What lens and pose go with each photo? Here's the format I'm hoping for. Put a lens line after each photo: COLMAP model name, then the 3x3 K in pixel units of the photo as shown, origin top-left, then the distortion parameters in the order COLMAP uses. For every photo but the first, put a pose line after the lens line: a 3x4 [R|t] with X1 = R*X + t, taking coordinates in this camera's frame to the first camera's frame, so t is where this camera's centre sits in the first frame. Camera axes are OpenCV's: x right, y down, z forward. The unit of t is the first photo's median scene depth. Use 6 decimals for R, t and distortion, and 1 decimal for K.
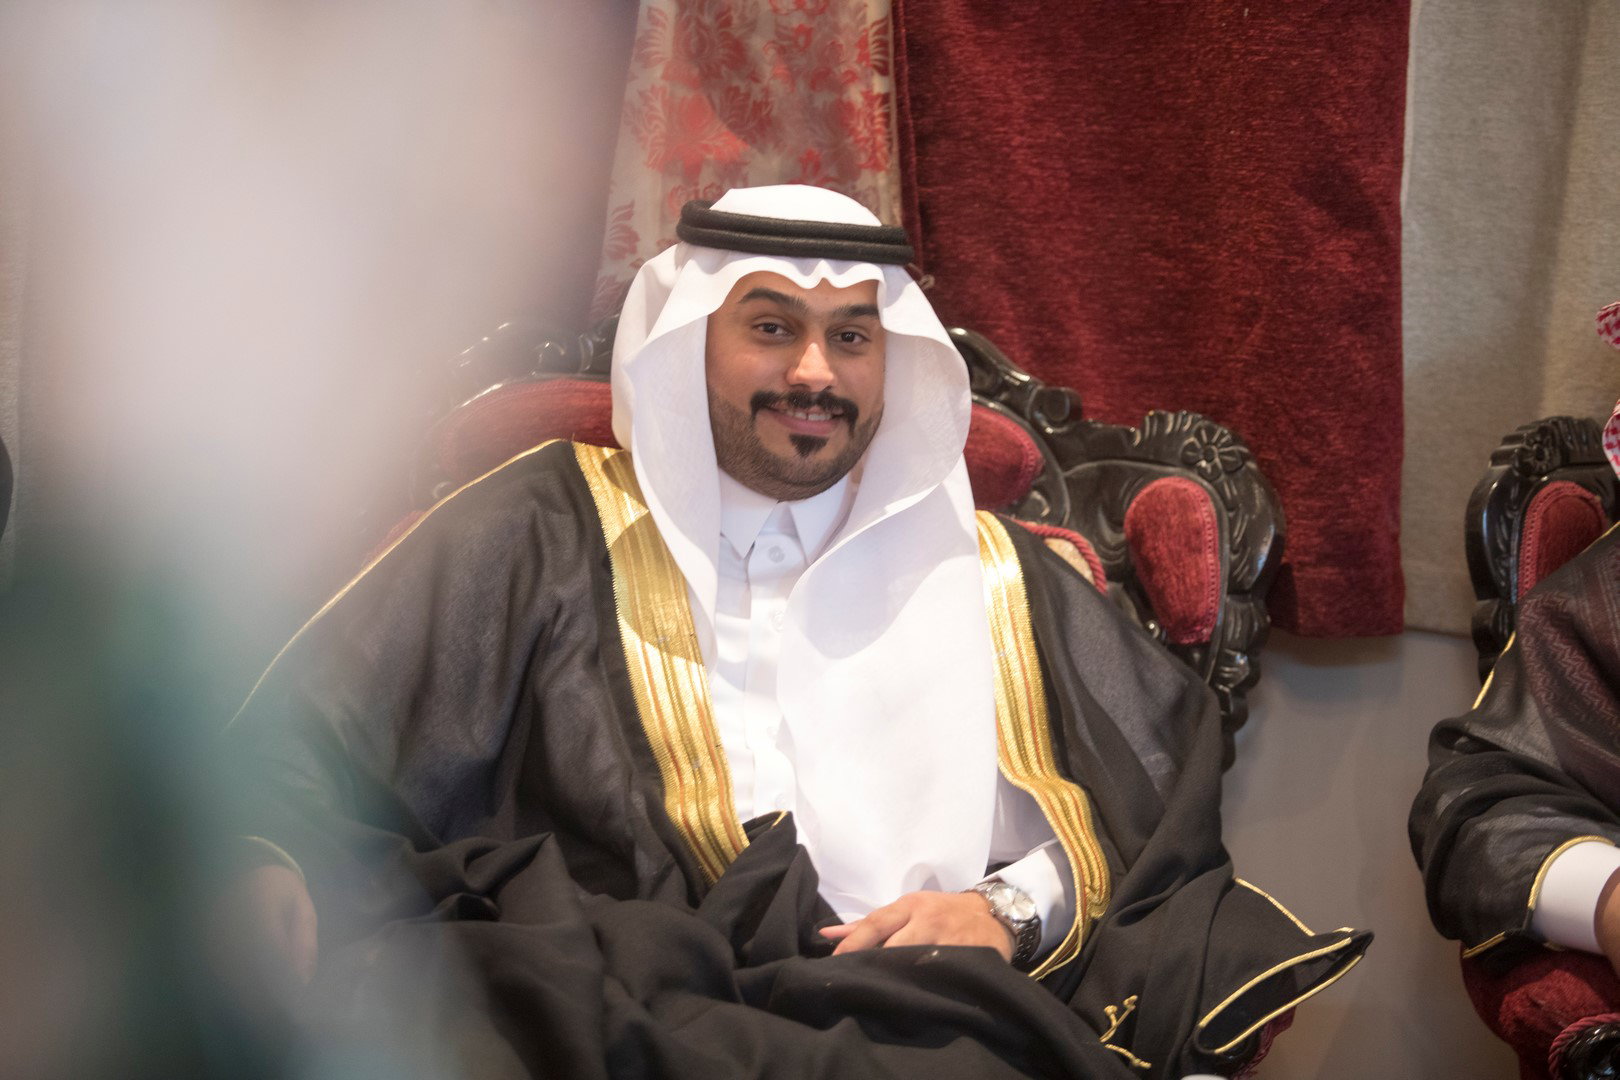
lens RADIAL K [[5391.4, 0, 806.1], [0, 5391.4, 542.7], [0, 0, 1]] dist [0.198026, 0.000000]
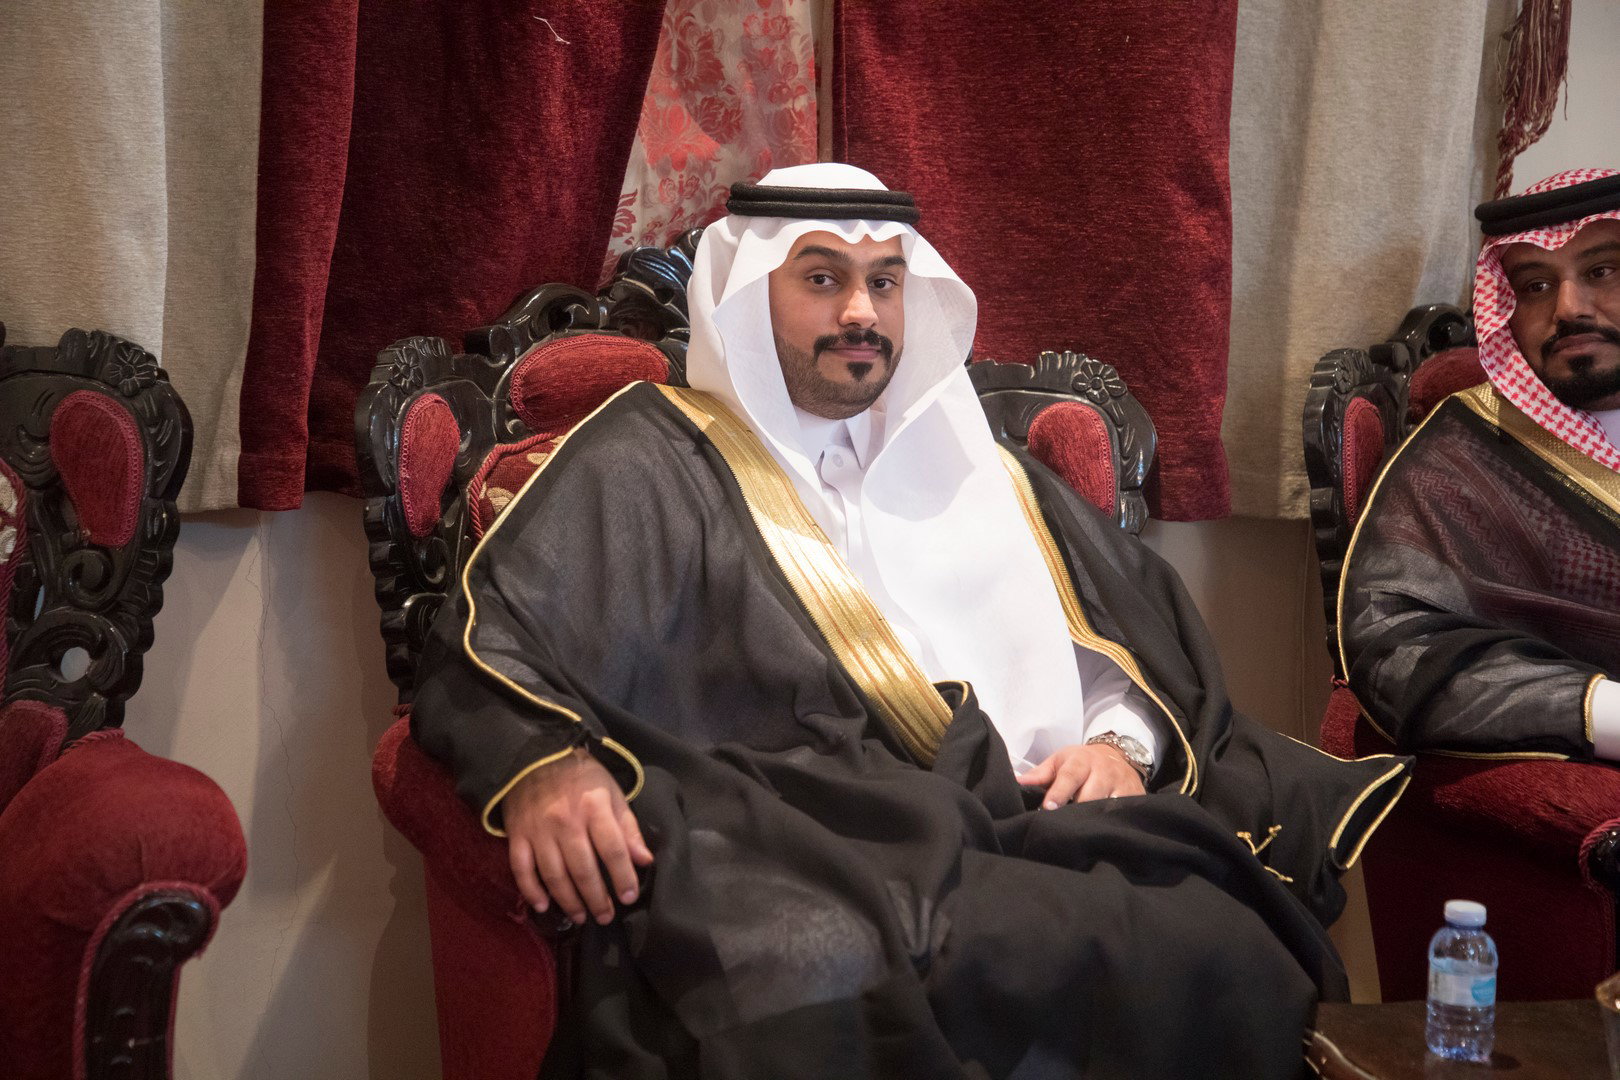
lens RADIAL K [[2962.7, 0, 808.4], [0, 2962.7, 524.1], [0, 0, 1]] dist [0.330472, 0.000000]
pose [[0.947553, -0.035018, 0.317674, -0.219081], [0.026650, 0.999175, 0.030652, -0.006343], [-0.318485, -0.020578, 0.947704, 0.340720]]
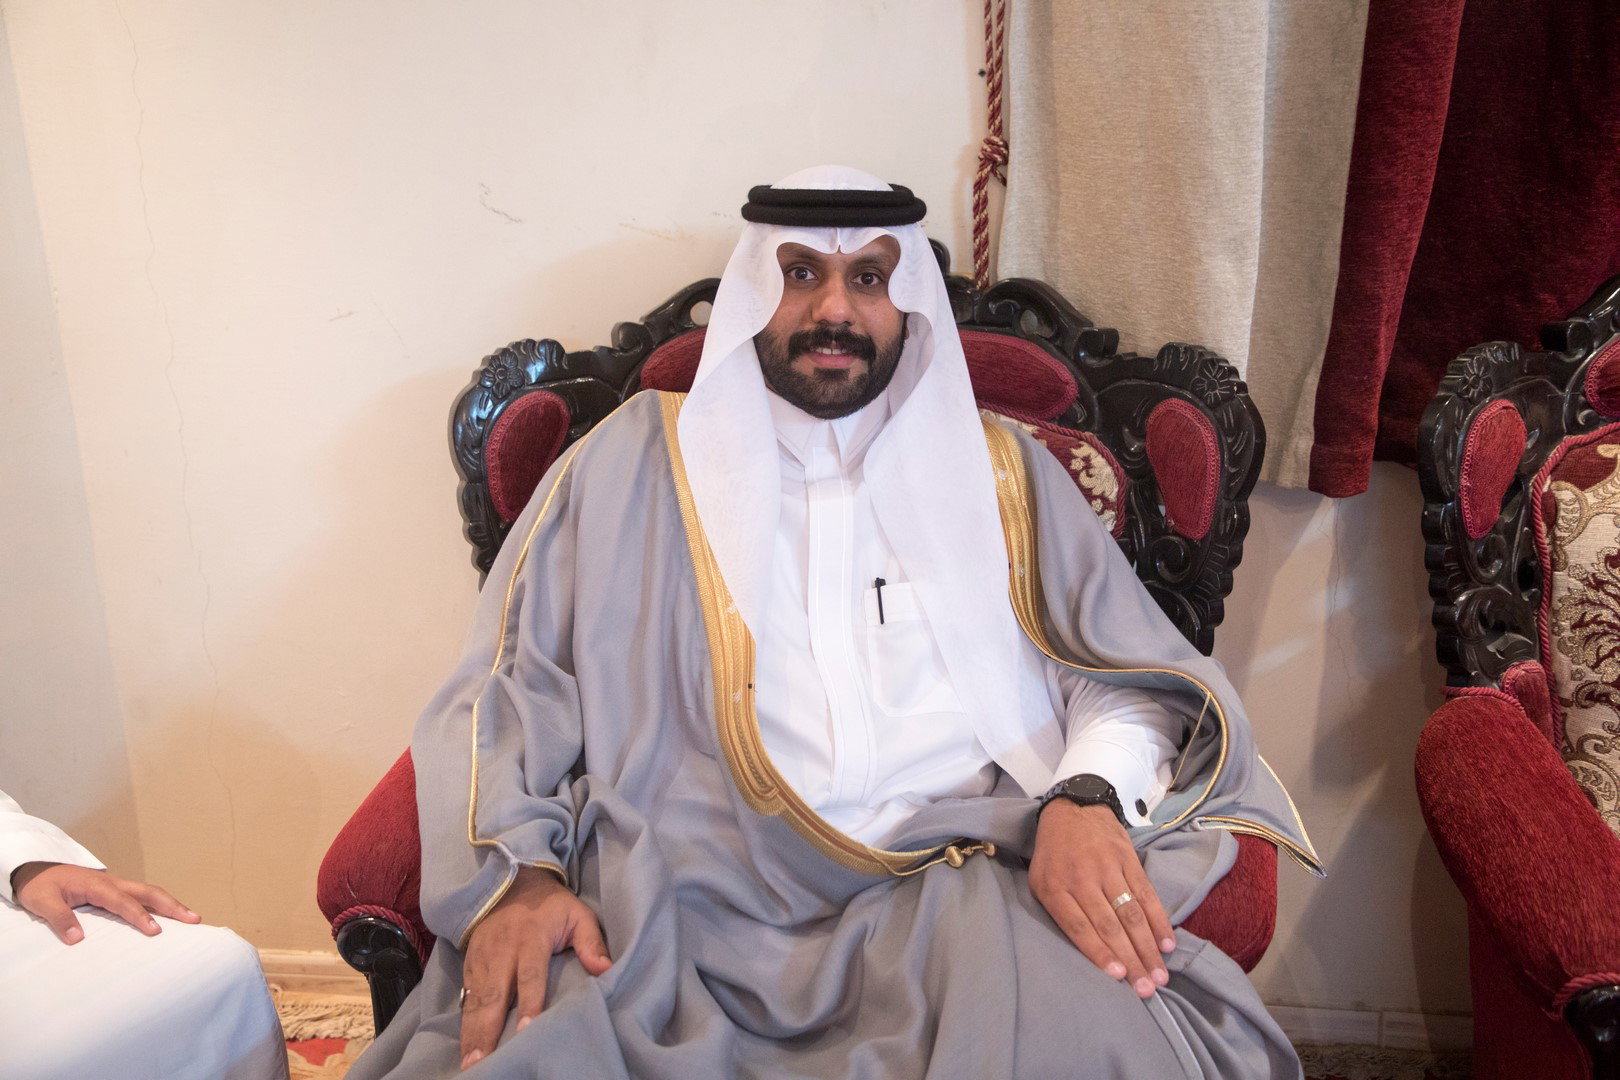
lens RADIAL K [[1780.9, 0, 799.8], [0, 1780.9, 533.5], [0, 0, 1]] dist [0.129562, 0.000000]
pose [[0.983437, -0.001673, -0.181243, -0.172628], [0.037398, 0.980314, 0.193872, -0.073212], [0.177351, -0.197439, 0.964139, 0.544249]]
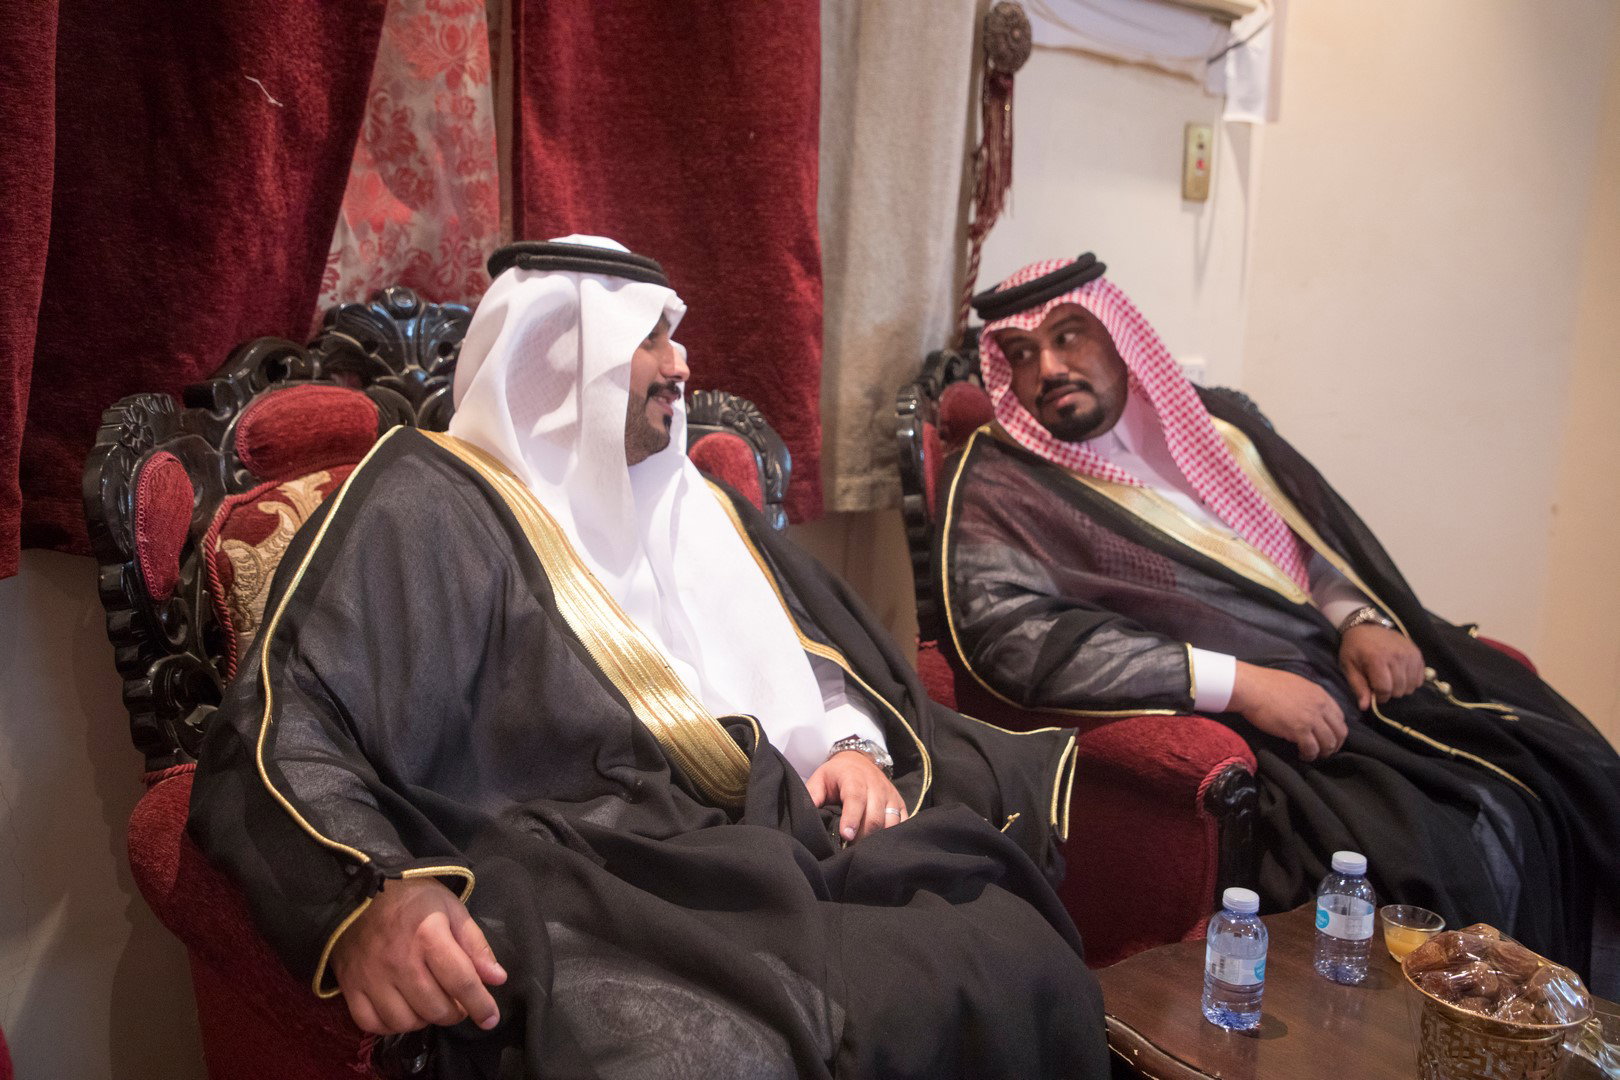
lens RADIAL K [[1517.0, 0, 835.1], [0, 1517.0, 522.7], [0, 0, 1]] dist [0.038779, 0.000000]
pose [[0.771397, -0.095007, 0.629221, -0.186298], [0.048052, 0.994666, 0.091277, -0.024756], [-0.634537, -0.040175, 0.771848, 0.635468]]
